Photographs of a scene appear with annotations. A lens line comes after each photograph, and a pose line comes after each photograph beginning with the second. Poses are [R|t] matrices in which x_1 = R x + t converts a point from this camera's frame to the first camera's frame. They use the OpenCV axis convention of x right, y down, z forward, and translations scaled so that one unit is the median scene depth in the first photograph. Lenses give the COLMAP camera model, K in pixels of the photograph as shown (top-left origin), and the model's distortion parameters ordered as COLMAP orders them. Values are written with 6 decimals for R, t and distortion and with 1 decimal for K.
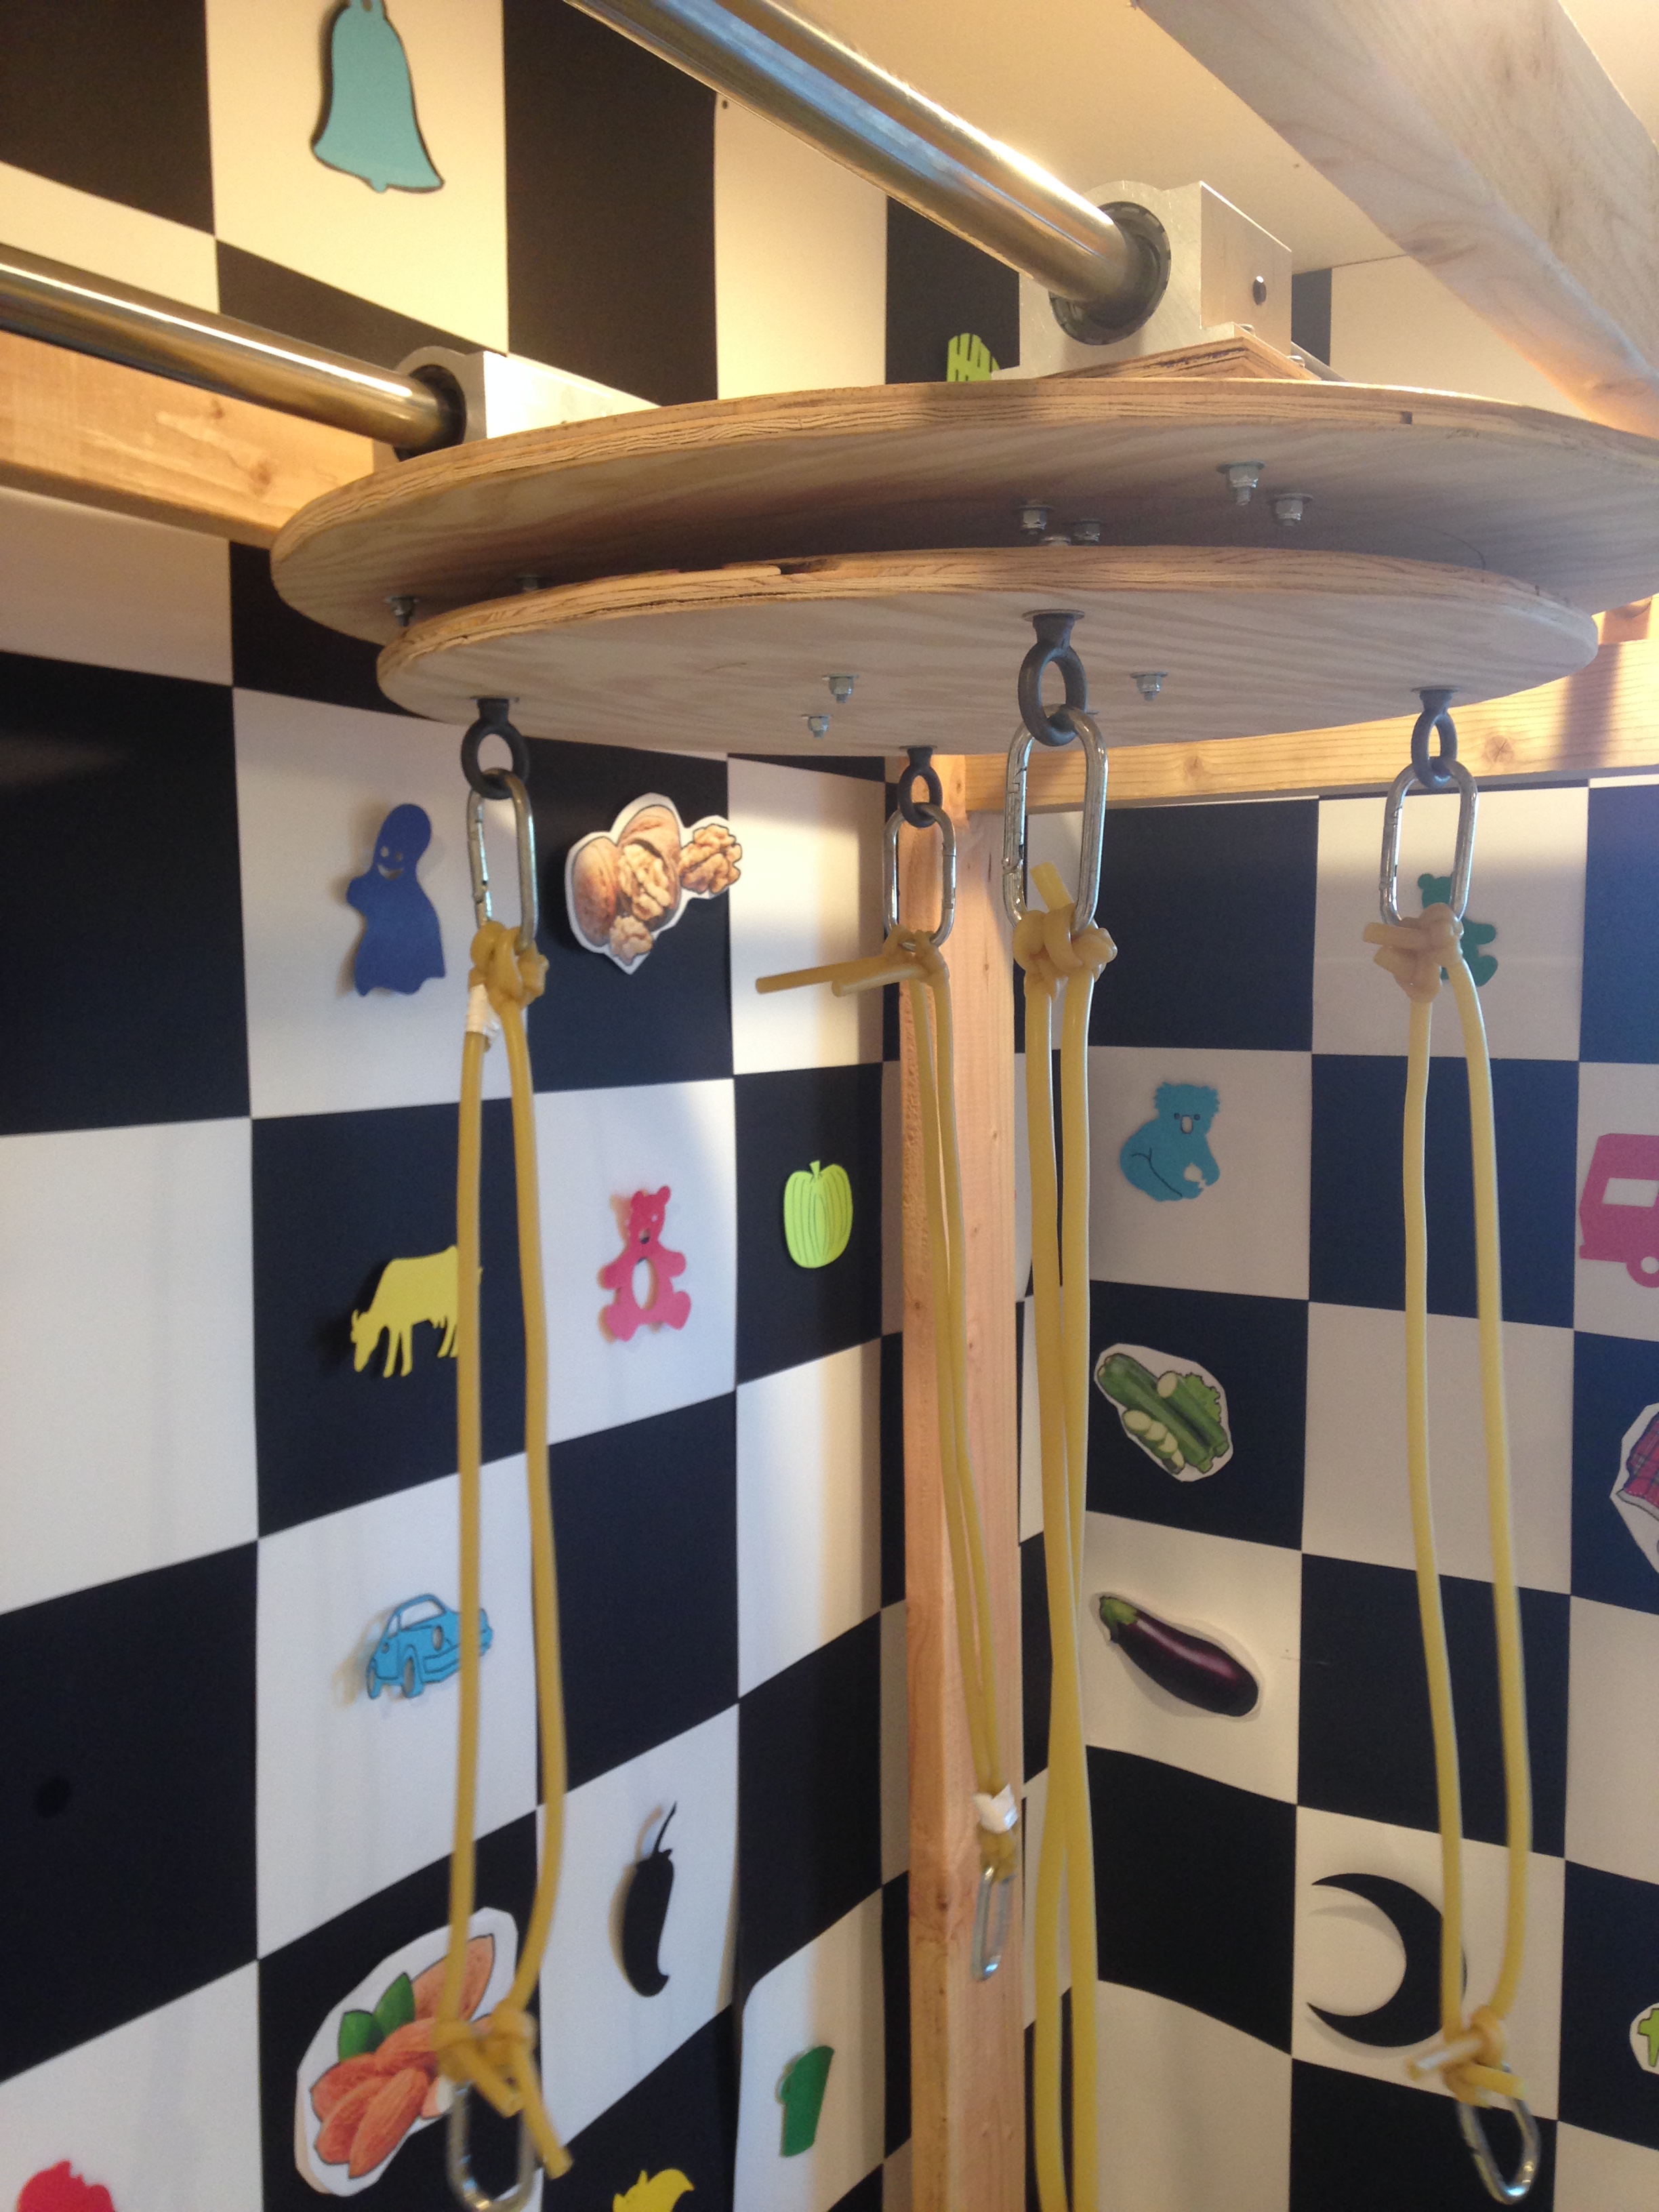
lens RADIAL K [[2023.2, 0, 829.5], [0, 2023.2, 1106.0], [0, 0, 1]] dist [0.202575, -0.296261]
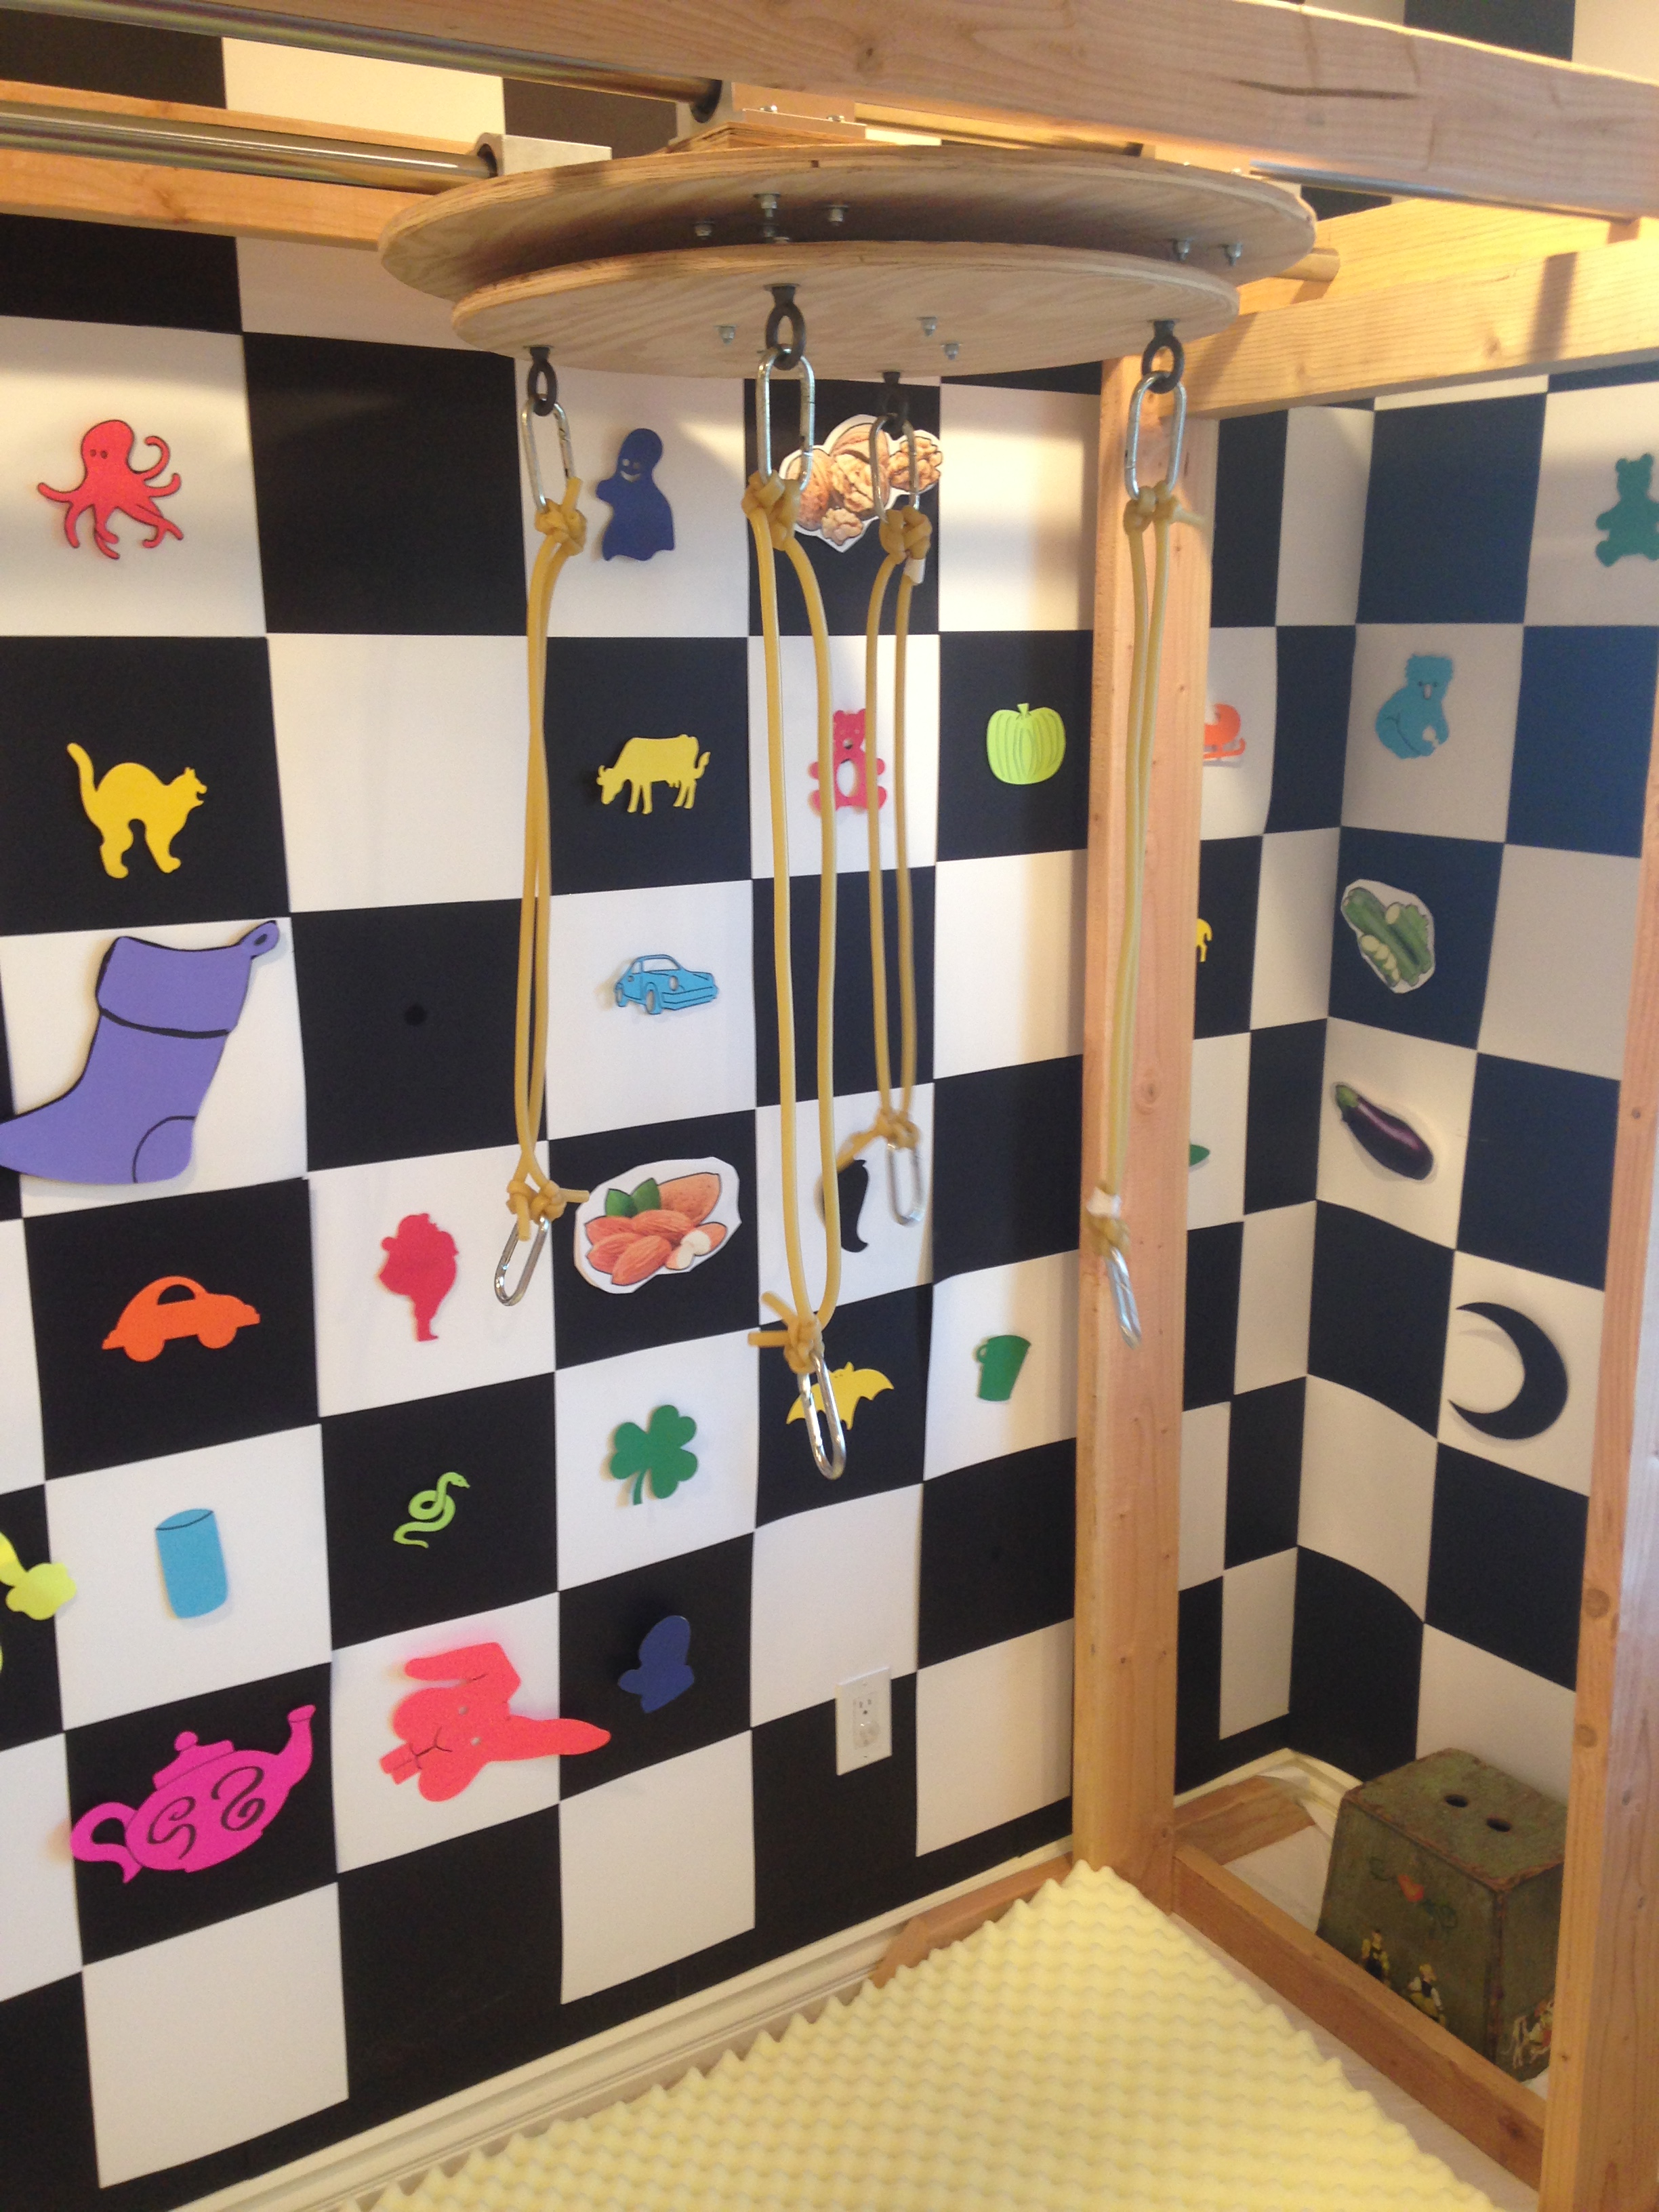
lens RADIAL K [[2023.2, 0, 829.5], [0, 2023.2, 1106.0], [0, 0, 1]] dist [0.202575, -0.296261]
pose [[0.910261, 0.097150, -0.402475, 0.480128], [-0.029250, 0.984742, 0.171545, 0.066491], [0.413000, -0.144378, 0.899214, -0.324102]]
